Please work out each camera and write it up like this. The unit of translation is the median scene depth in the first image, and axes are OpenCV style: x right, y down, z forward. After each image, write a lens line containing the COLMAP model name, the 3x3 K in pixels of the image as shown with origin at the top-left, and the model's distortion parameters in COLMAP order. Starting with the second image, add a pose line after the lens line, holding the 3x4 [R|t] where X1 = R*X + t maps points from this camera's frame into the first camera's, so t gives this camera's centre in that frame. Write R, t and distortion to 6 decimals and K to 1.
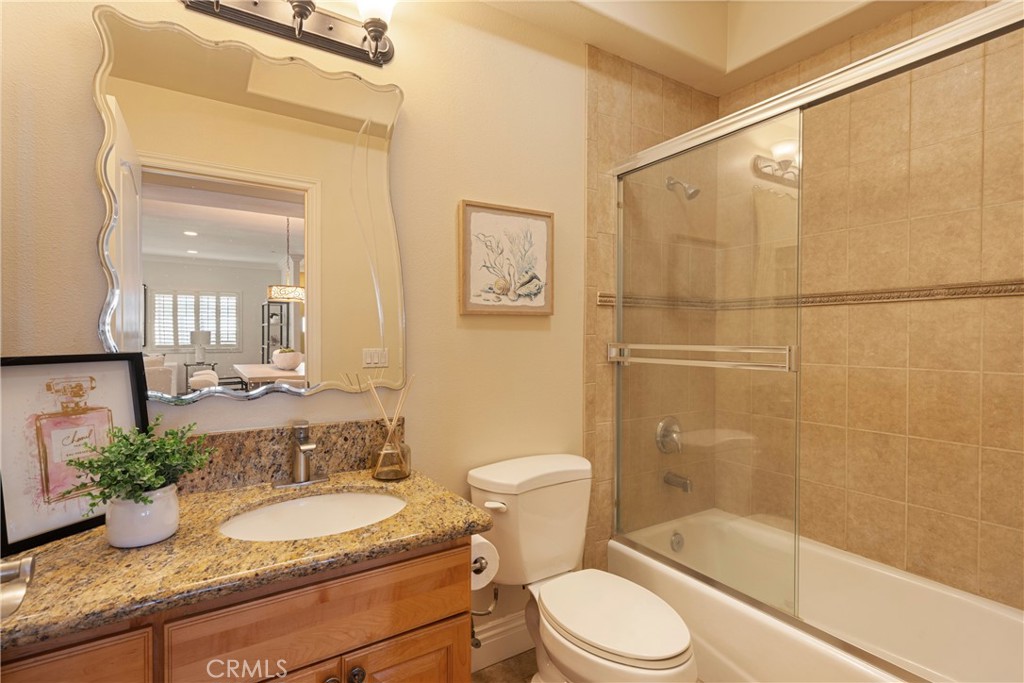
lens RADIAL K [[501.1, 0, 511.7], [0, 501.1, 342.0], [0, 0, 1]] dist [0.000641, 0.000807]
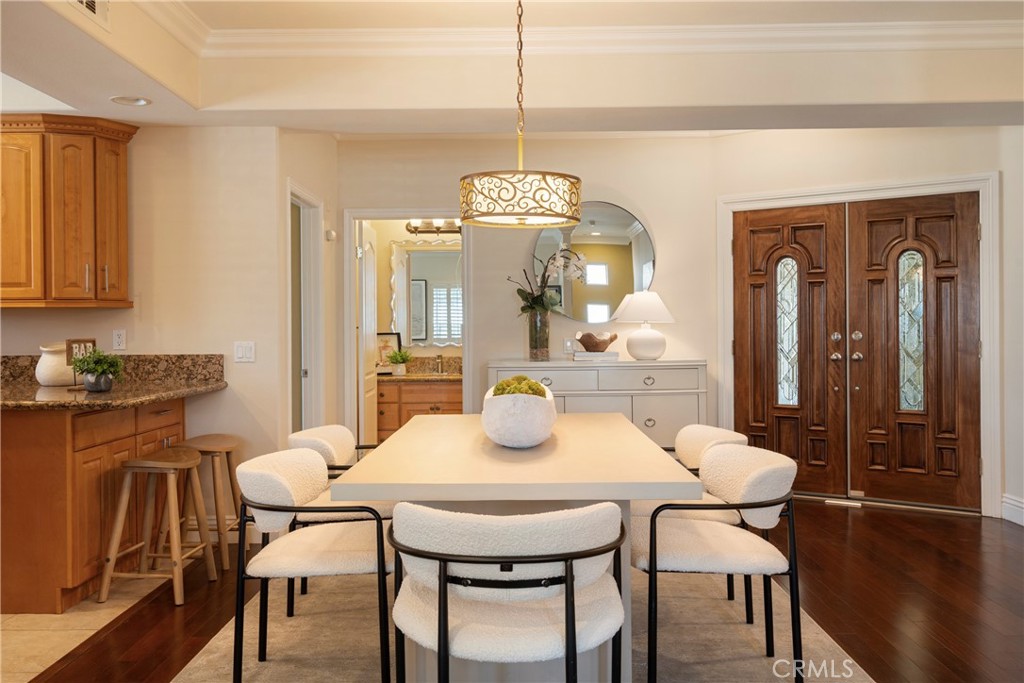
lens RADIAL K [[960.5, 0, 511.7], [0, 960.5, 337.4], [0, 0, 1]] dist [0.014202, 0.000000]
pose [[0.845983, 0.001767, -0.533207, 3.917918], [-0.003012, 0.999994, -0.001465, 0.066916], [0.533202, 0.002845, 0.845983, -4.775280]]
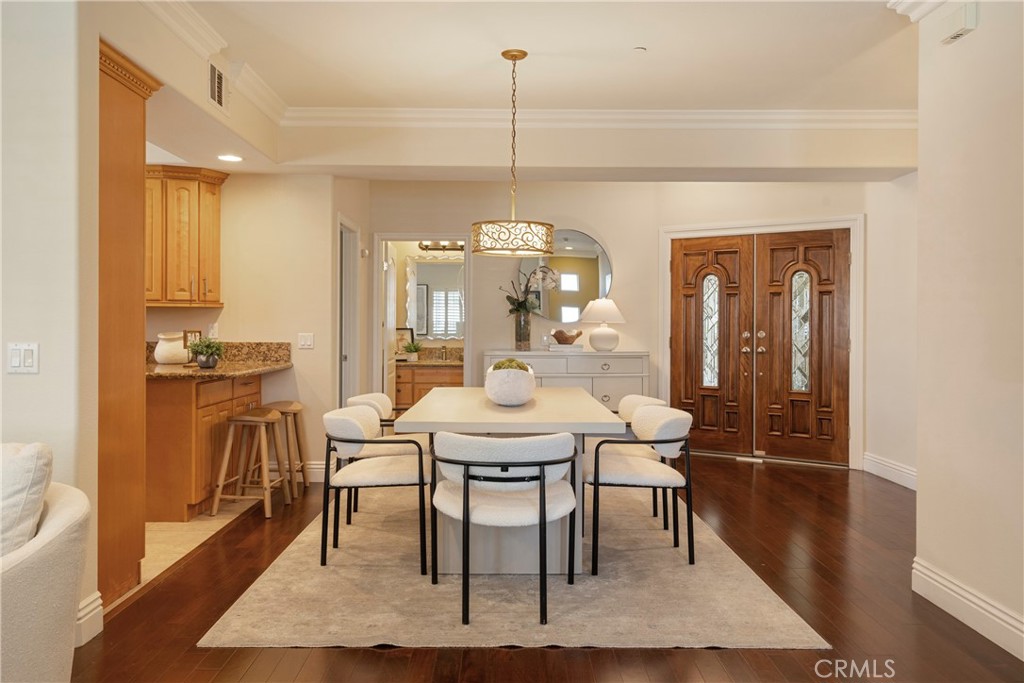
lens RADIAL K [[842.1, 0, 513.5], [0, 842.1, 339.6], [0, 0, 1]] dist [-0.009967, -0.001549]
pose [[0.856509, 0.015103, -0.515911, 4.344829], [-0.014491, 0.999881, 0.005213, 0.077613], [0.515929, 0.003011, 0.856626, -5.532480]]
